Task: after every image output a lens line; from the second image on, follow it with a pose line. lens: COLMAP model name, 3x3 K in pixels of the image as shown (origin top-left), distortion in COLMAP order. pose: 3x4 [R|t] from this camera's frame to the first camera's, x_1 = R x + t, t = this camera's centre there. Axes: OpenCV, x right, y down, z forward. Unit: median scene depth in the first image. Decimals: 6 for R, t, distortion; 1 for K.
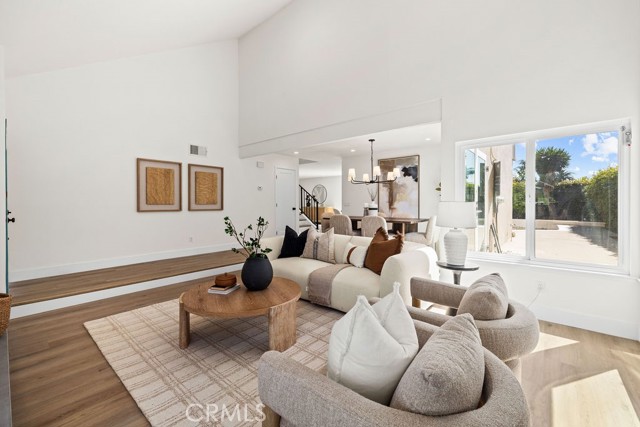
lens RADIAL K [[269.8, 0, 319.1], [0, 269.8, 212.0], [0, 0, 1]] dist [0.002810, 0.000534]
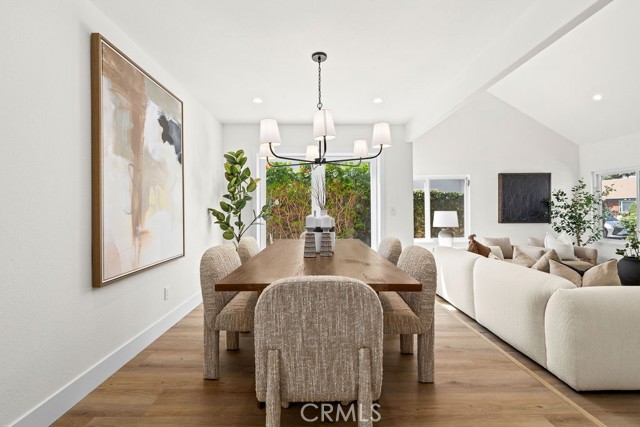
lens RADIAL K [[267.7, 0, 317.5], [0, 267.7, 209.1], [0, 0, 1]] dist [-0.007652, -0.000043]
pose [[-0.650788, 0.009221, 0.759203, -0.085544], [0.031216, 0.999406, 0.014620, -0.040655], [-0.758617, 0.033214, -0.650689, 1.096986]]
